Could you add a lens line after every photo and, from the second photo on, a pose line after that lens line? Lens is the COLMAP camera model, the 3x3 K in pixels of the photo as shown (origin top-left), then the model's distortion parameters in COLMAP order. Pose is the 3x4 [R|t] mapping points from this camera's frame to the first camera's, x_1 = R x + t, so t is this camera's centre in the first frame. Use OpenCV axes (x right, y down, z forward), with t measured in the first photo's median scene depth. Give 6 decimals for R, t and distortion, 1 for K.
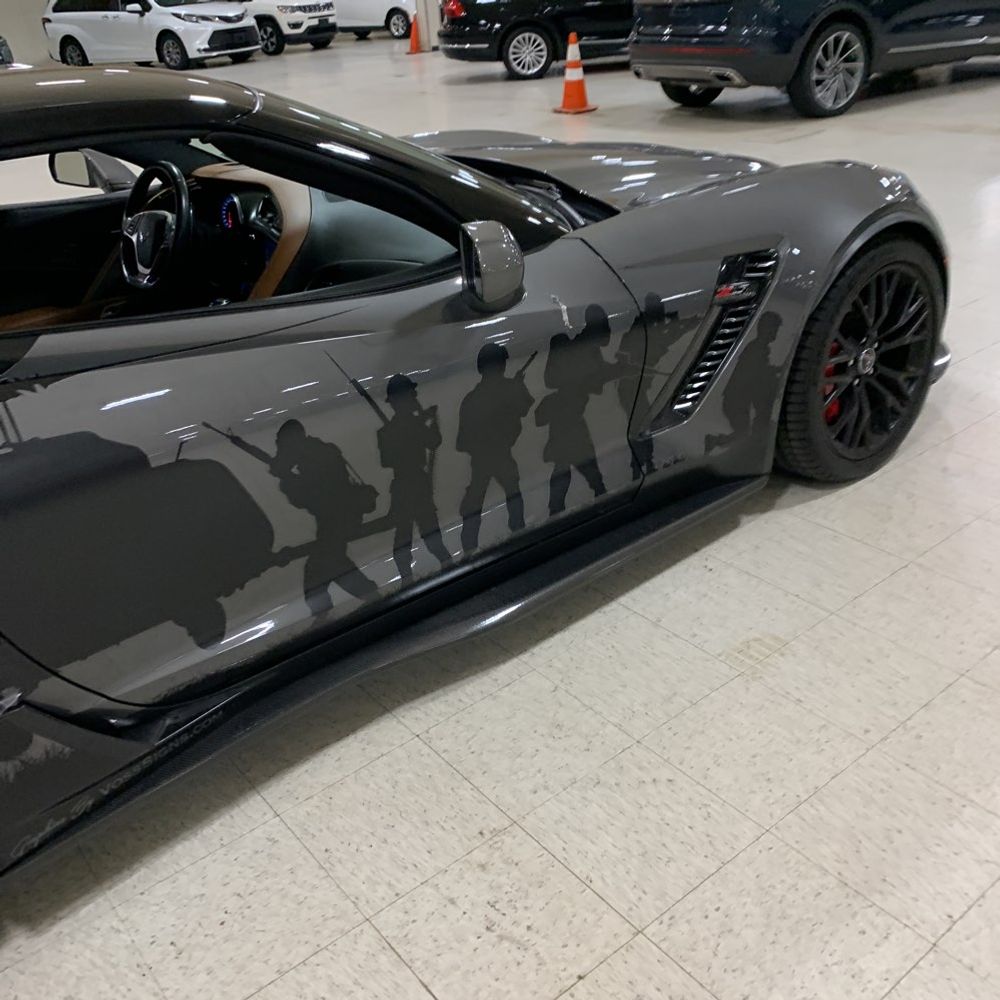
lens RADIAL K [[1018.7, 0, 493.1], [0, 1018.7, 496.9], [0, 0, 1]] dist [0.018598, -0.032322]
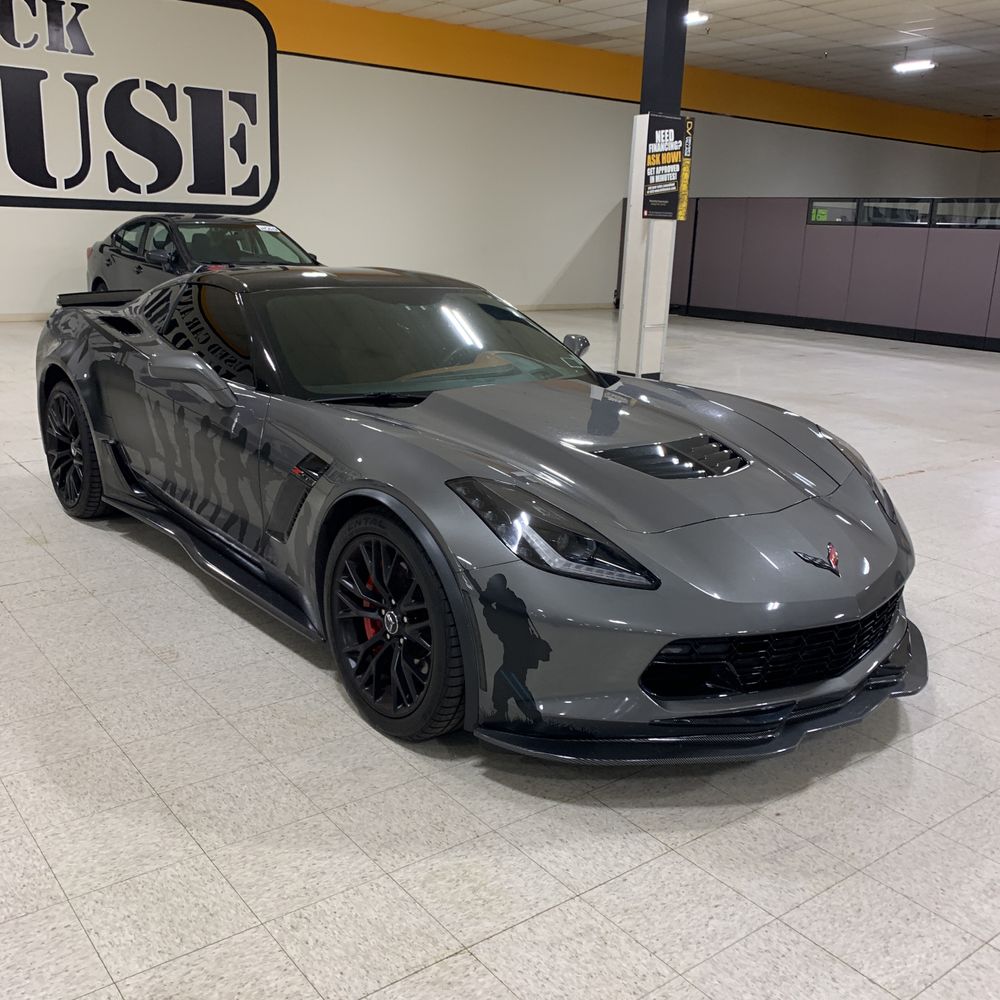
lens RADIAL K [[1031.9, 0, 506.6], [0, 1031.9, 489.6], [0, 0, 1]] dist [0.019269, -0.038247]
pose [[-0.008679, 0.317711, -0.948148, 1.733033], [-0.490955, 0.824680, 0.280833, -0.785831], [0.871142, 0.467935, 0.148824, 1.136064]]
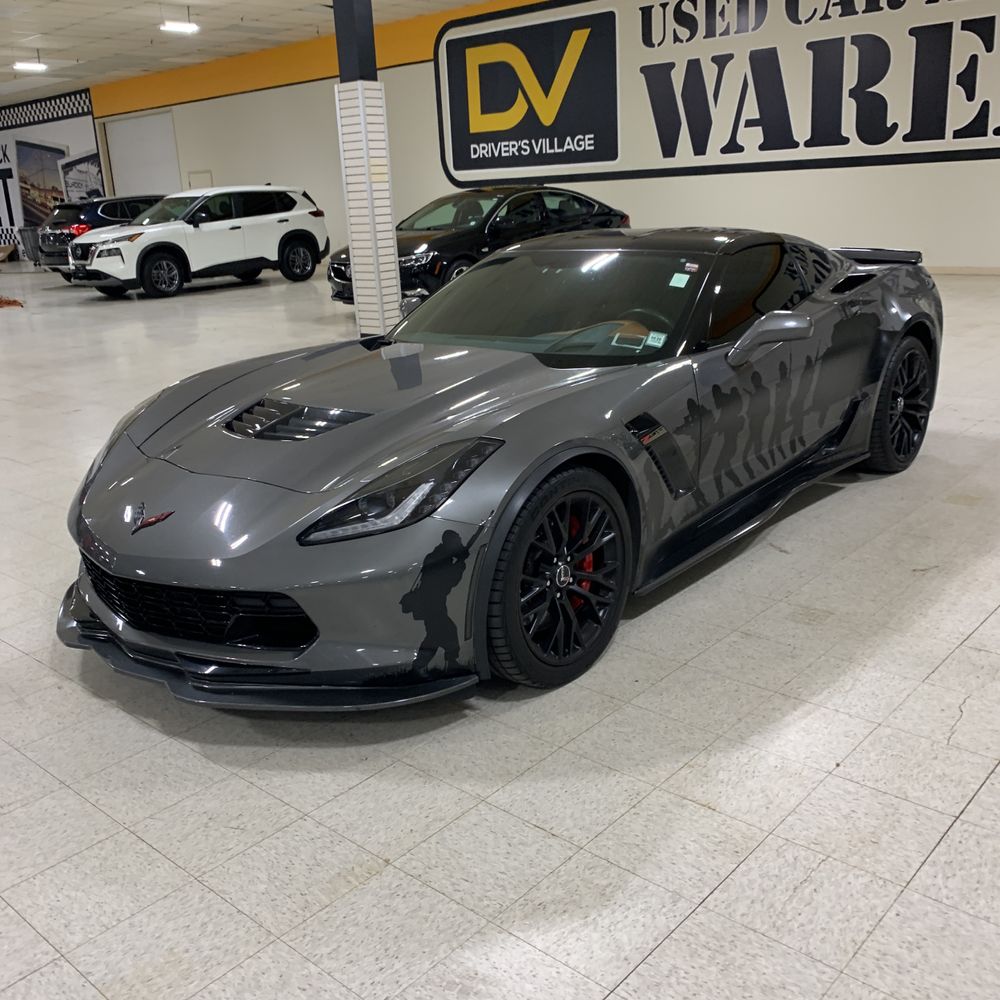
lens RADIAL K [[1031.9, 0, 506.6], [0, 1031.9, 489.6], [0, 0, 1]] dist [0.019269, -0.038247]
pose [[-0.976259, 0.169975, -0.134266, 0.167174], [0.029462, 0.718295, 0.695115, -1.541400], [0.214594, 0.674656, -0.706250, 2.835532]]
